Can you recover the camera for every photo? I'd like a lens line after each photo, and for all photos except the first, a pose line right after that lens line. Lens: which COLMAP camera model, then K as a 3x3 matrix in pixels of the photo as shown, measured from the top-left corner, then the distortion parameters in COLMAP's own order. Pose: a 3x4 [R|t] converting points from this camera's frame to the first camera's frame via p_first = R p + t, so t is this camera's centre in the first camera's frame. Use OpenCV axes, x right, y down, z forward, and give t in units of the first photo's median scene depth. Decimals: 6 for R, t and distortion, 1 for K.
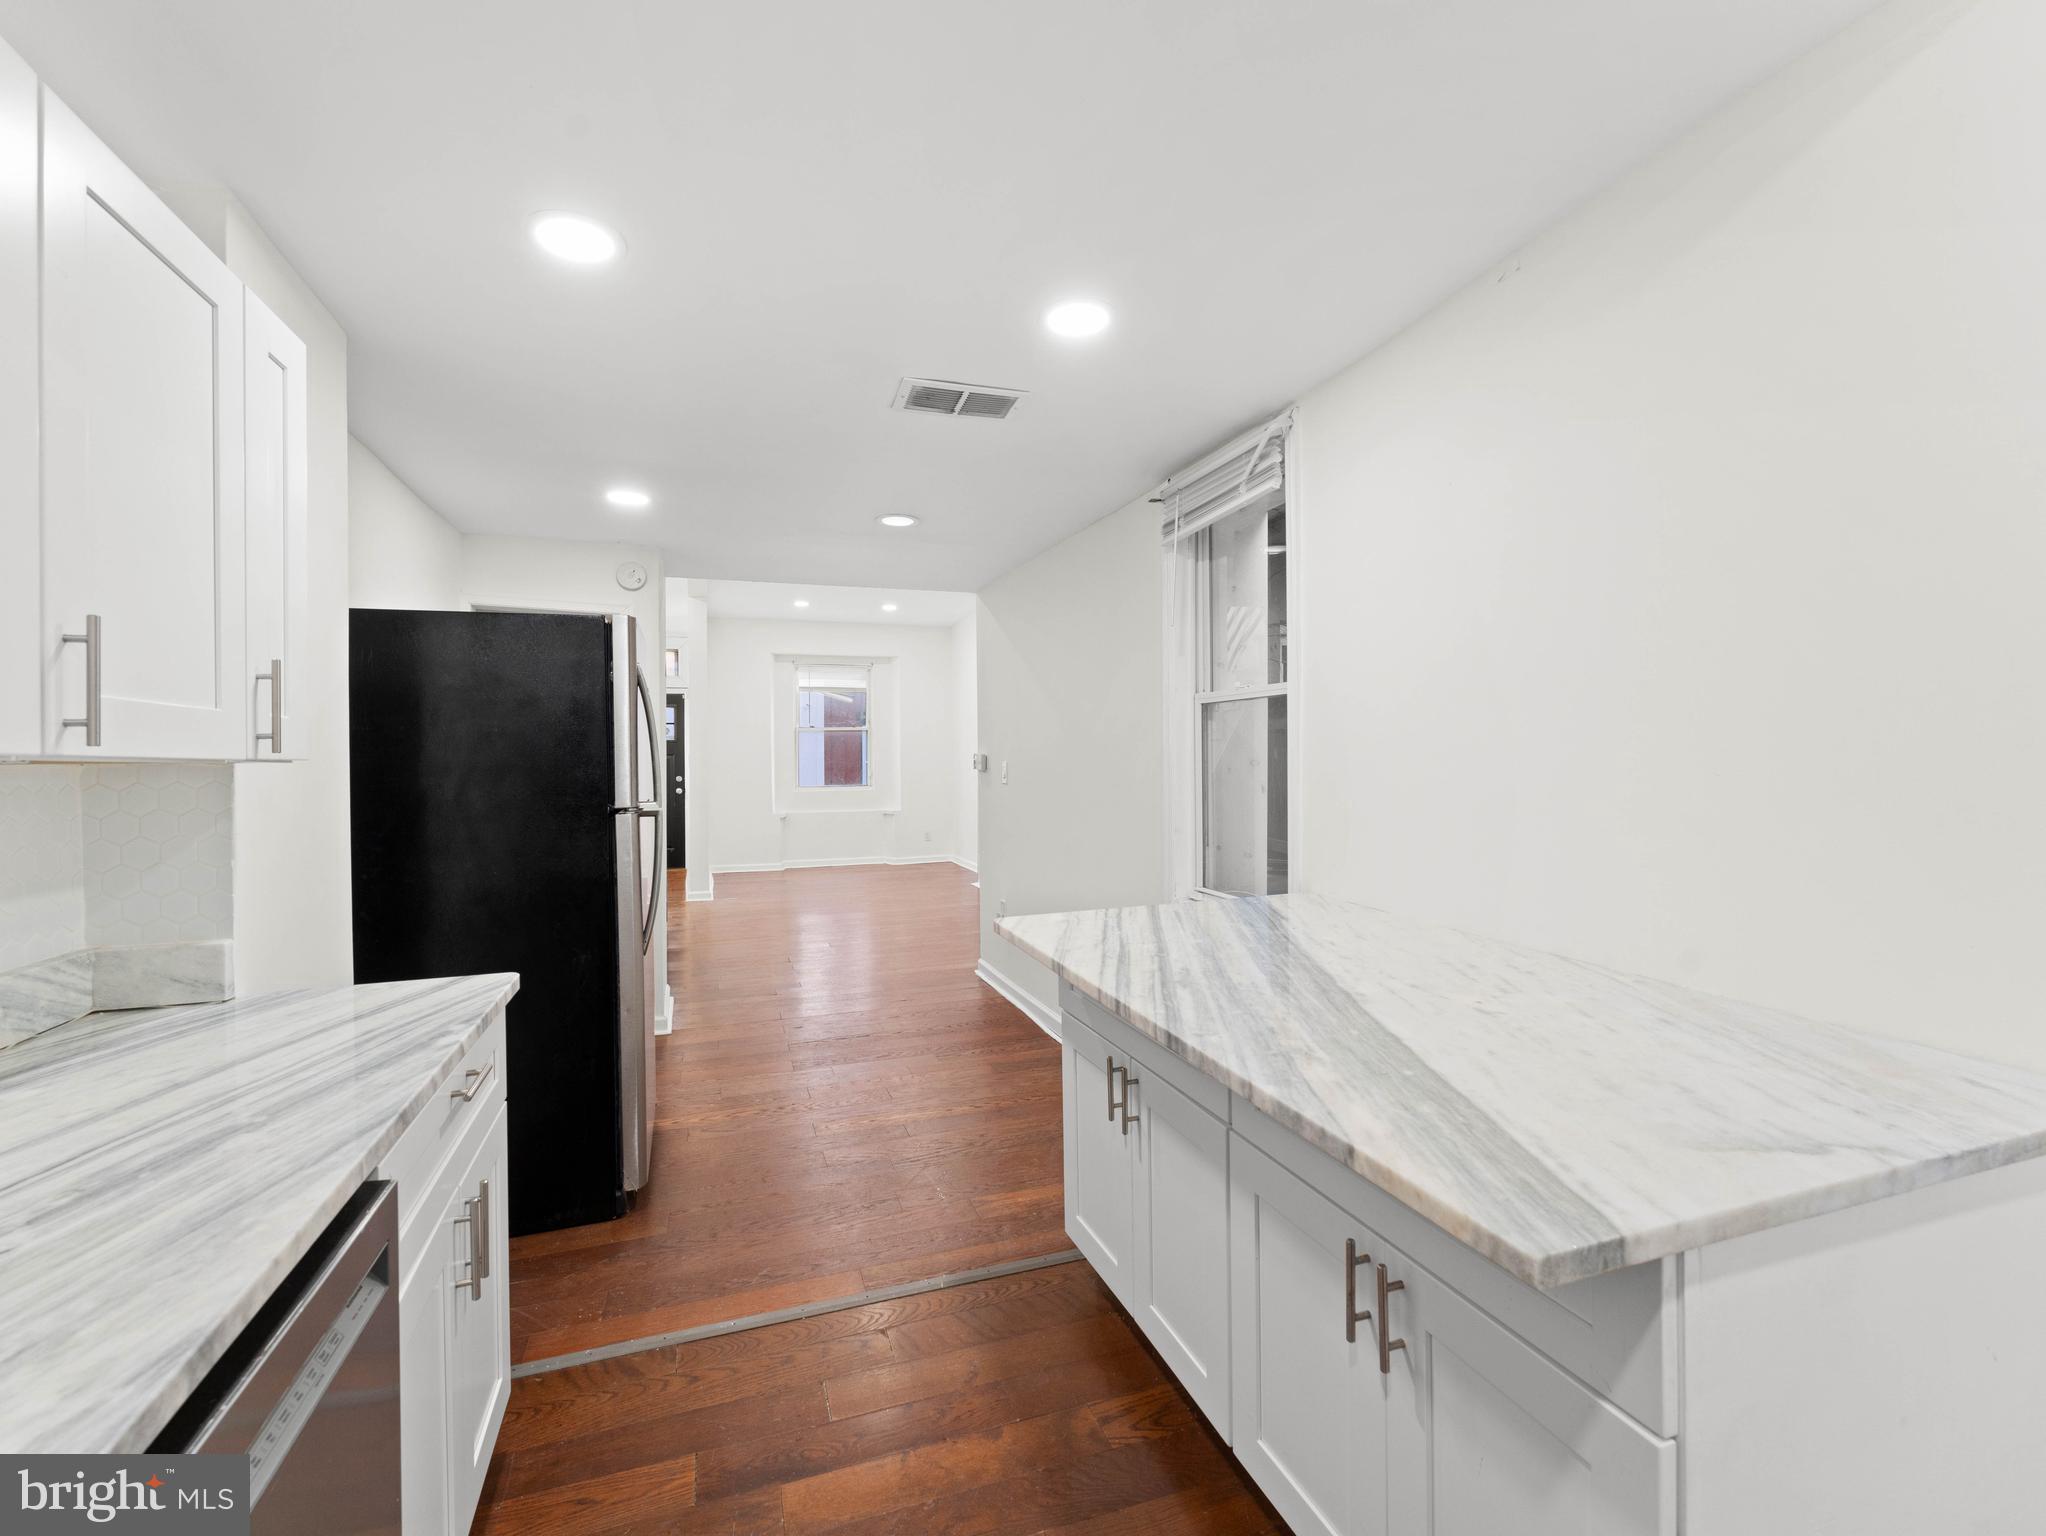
lens RADIAL K [[921.8, 0, 1019.0], [0, 921.8, 760.9], [0, 0, 1]] dist [0.002488, -0.000214]
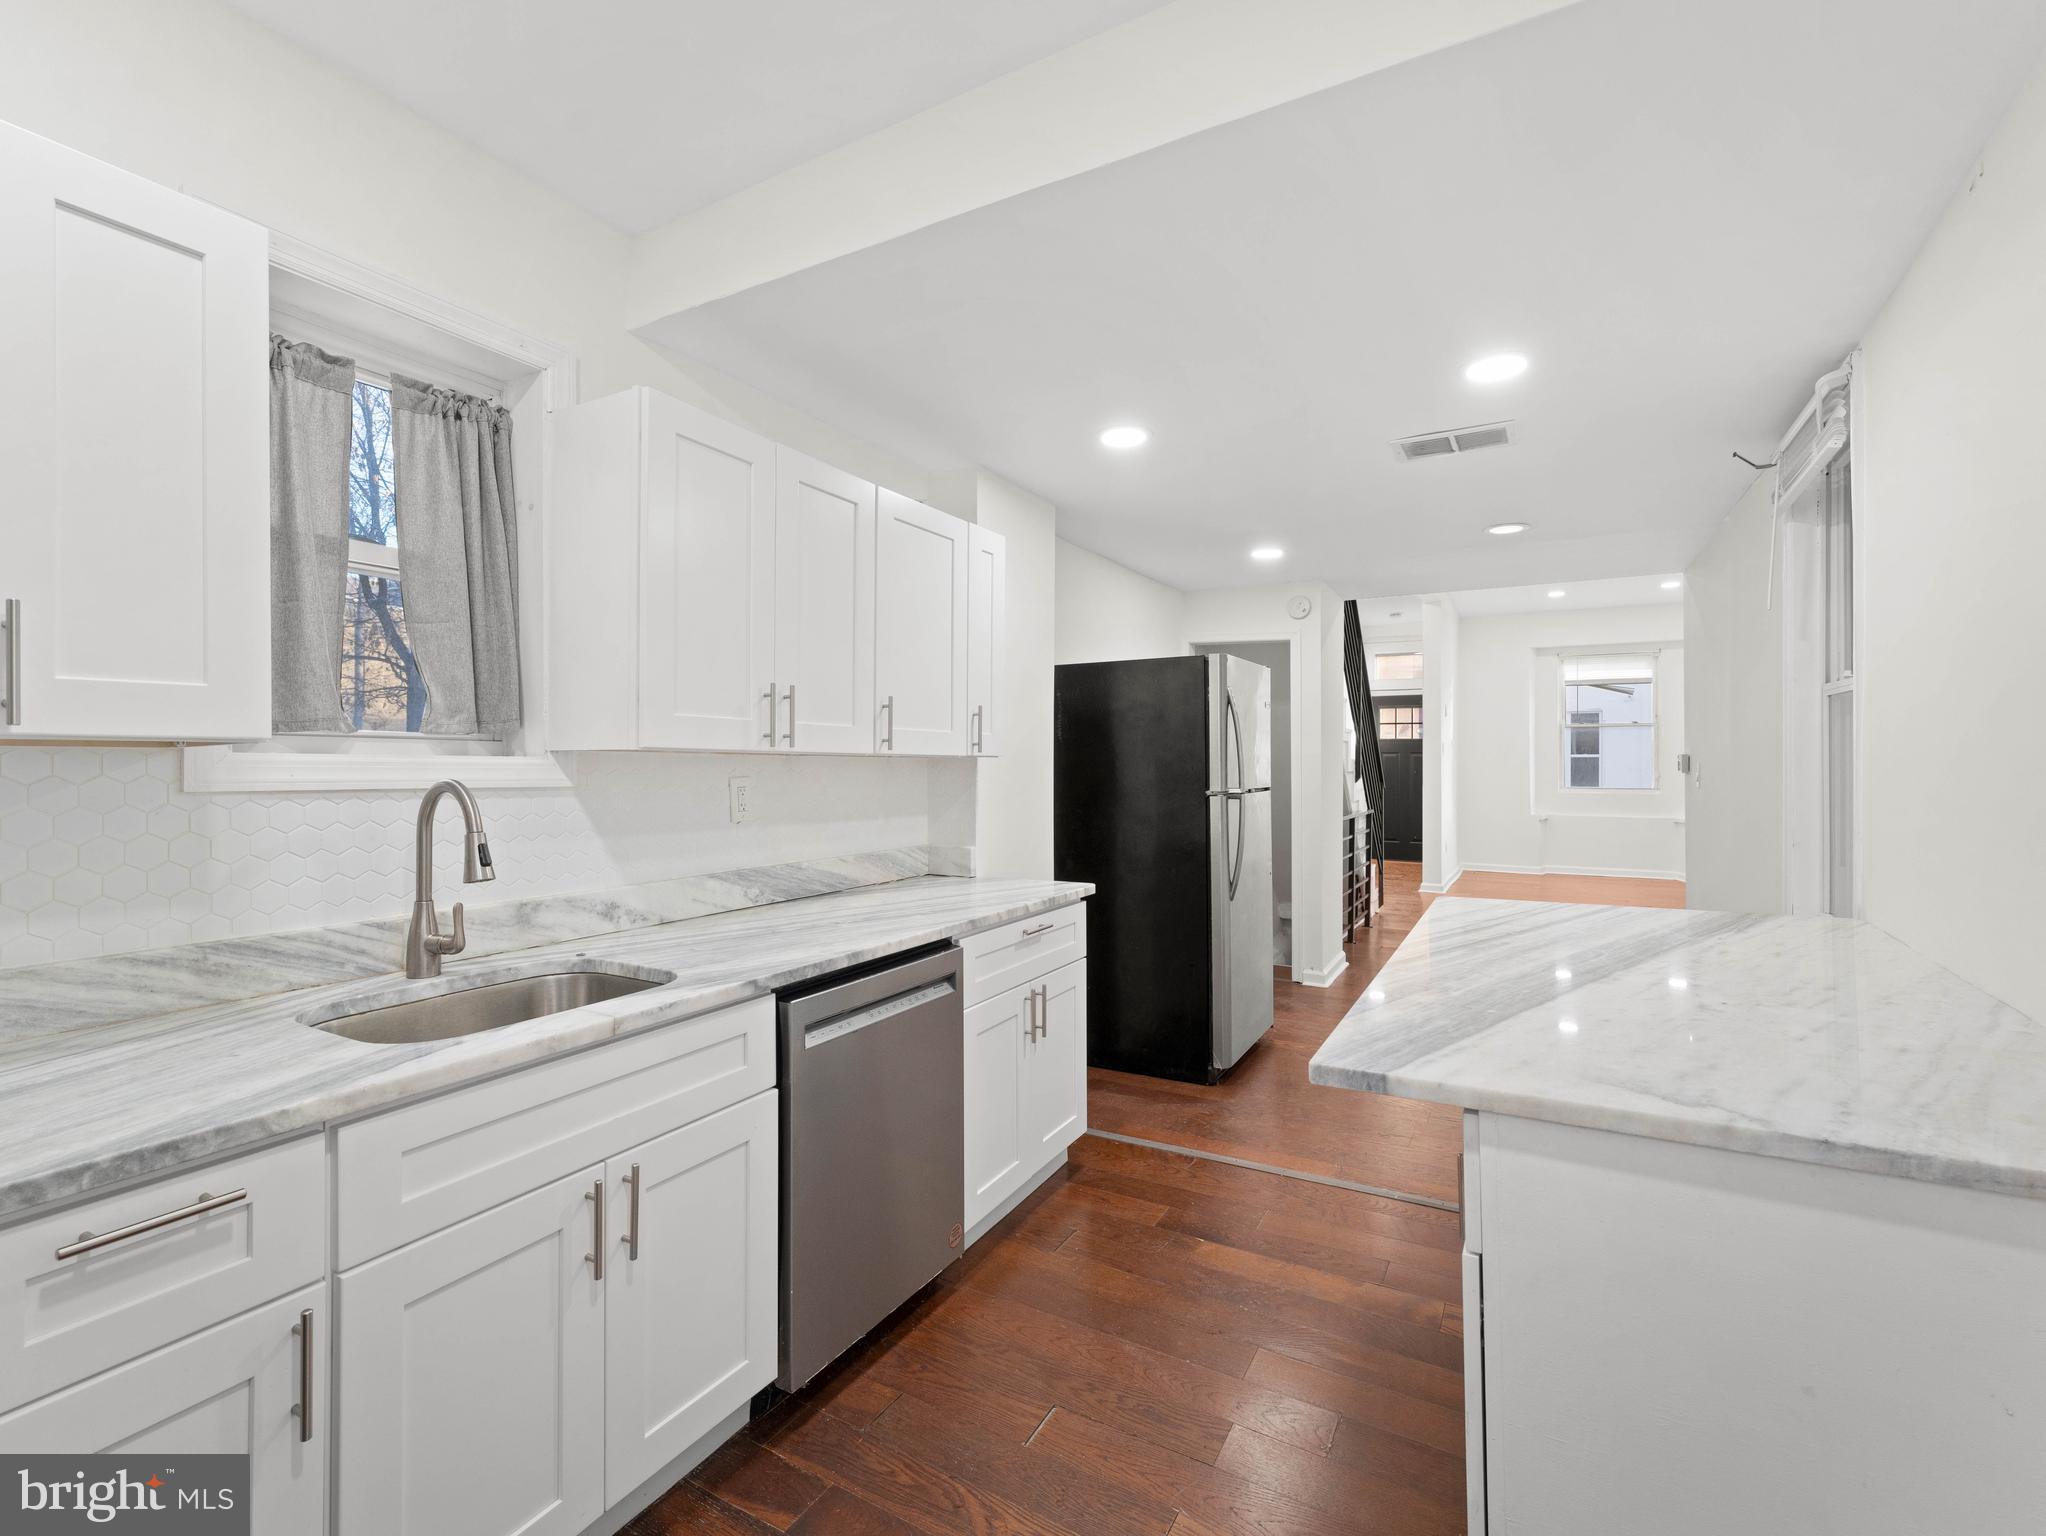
lens RADIAL K [[921.8, 0, 1019.0], [0, 921.8, 760.9], [0, 0, 1]] dist [0.002488, -0.000214]
pose [[0.659945, 0.011000, -0.751233, 0.799929], [-0.009266, 0.999936, 0.006502, -0.004519], [0.751257, 0.002670, 0.660005, -0.266510]]
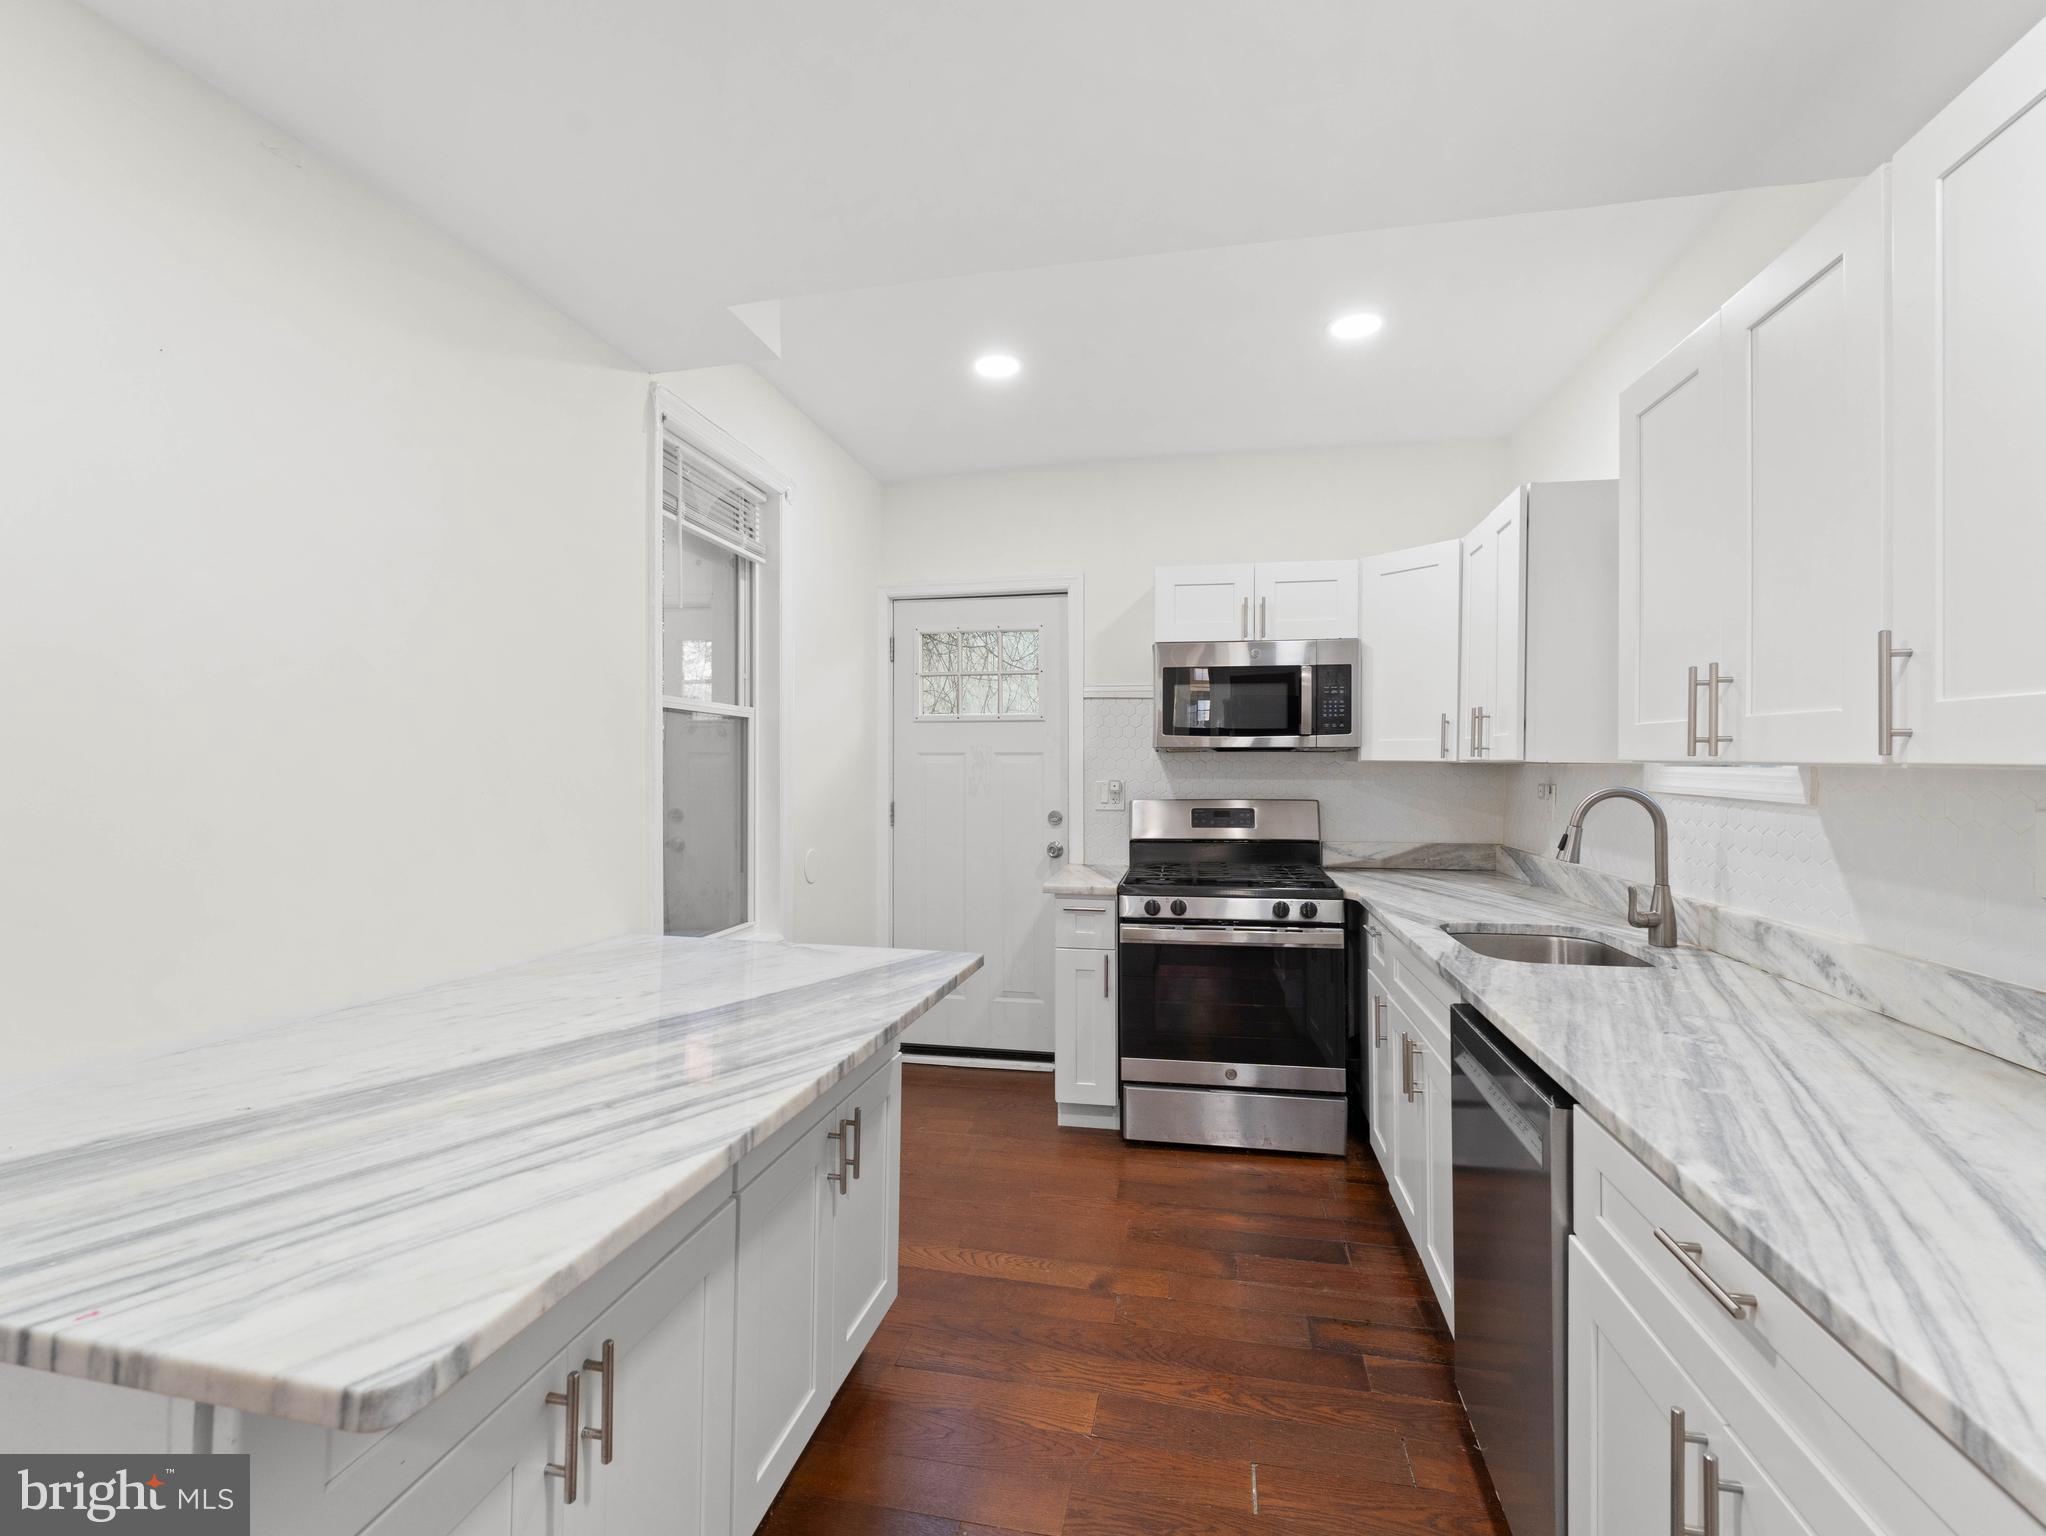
lens RADIAL K [[921.8, 0, 1019.0], [0, 921.8, 760.9], [0, 0, 1]] dist [0.002488, -0.000214]
pose [[-0.860475, 0.015699, 0.509250, -0.525565], [0.012671, 0.999875, -0.009413, -0.008485], [-0.509334, -0.001647, -0.860567, 1.840754]]
